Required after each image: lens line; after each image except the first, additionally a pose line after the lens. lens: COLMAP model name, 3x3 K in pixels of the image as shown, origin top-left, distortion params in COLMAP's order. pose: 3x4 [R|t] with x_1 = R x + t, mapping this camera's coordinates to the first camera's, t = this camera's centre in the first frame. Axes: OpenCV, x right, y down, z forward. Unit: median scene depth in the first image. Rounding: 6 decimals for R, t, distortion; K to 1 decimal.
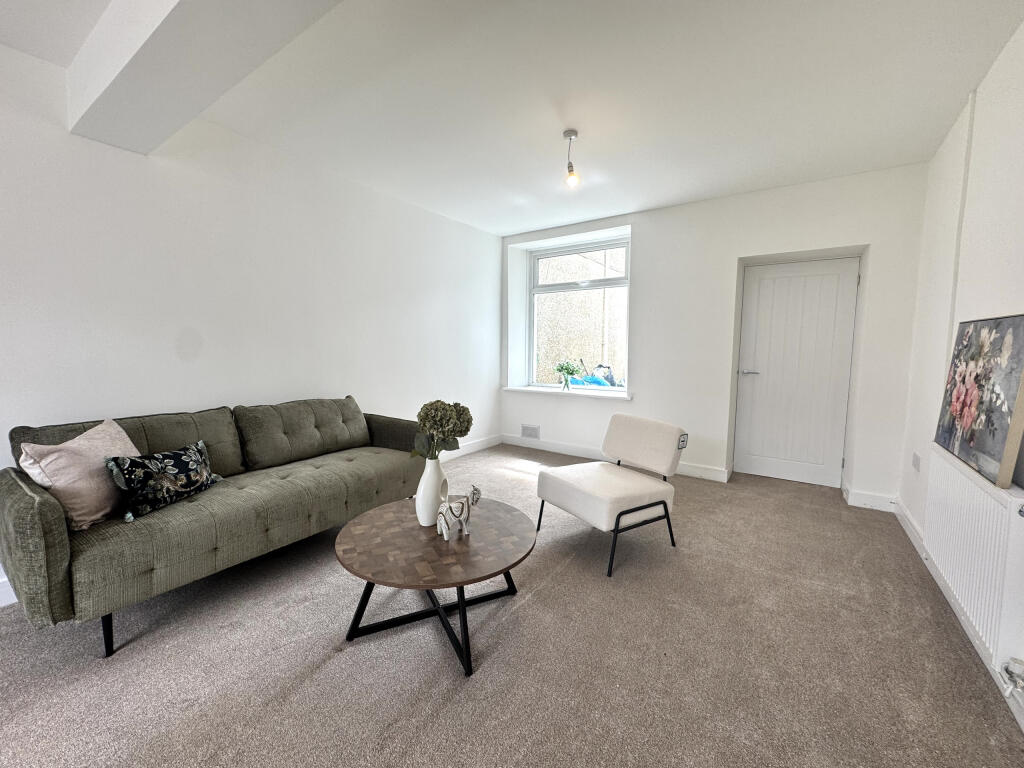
lens RADIAL K [[410.0, 0, 511.8], [0, 410.0, 381.5], [0, 0, 1]] dist [-0.005349, 0.000864]
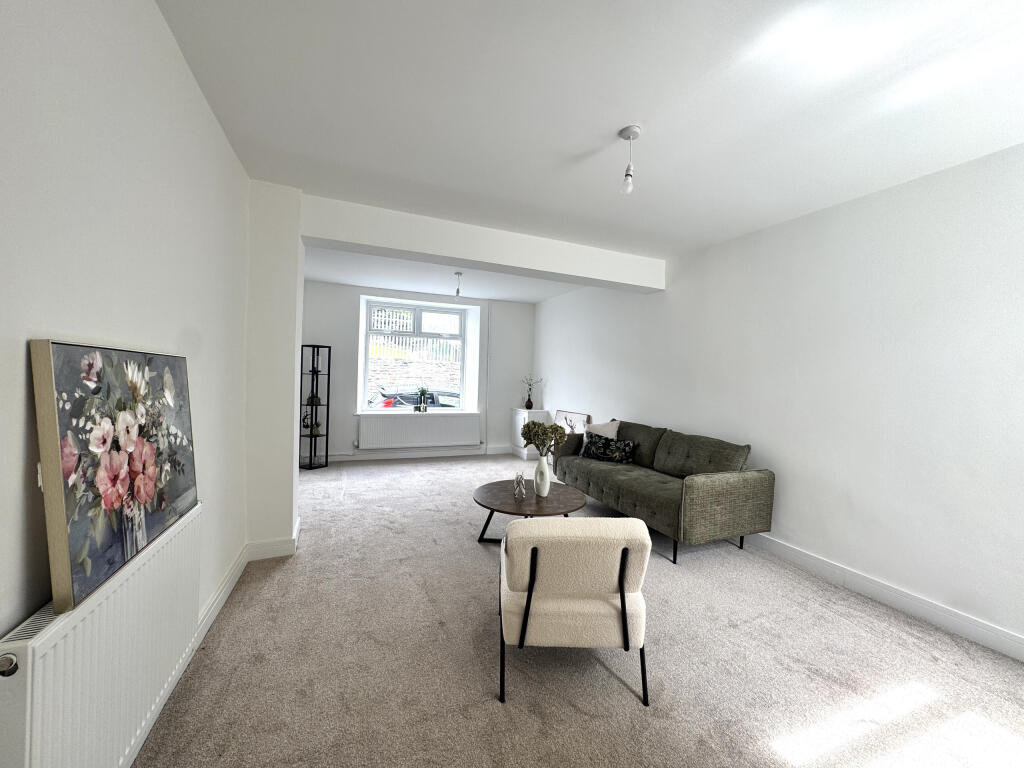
lens RADIAL K [[410.0, 0, 511.8], [0, 410.0, 381.5], [0, 0, 1]] dist [-0.005349, 0.000864]
pose [[-0.552679, -0.012204, -0.833305, 1.449093], [-0.104543, 0.993010, 0.054794, -0.216328], [0.826811, 0.117400, -0.550091, 2.033412]]
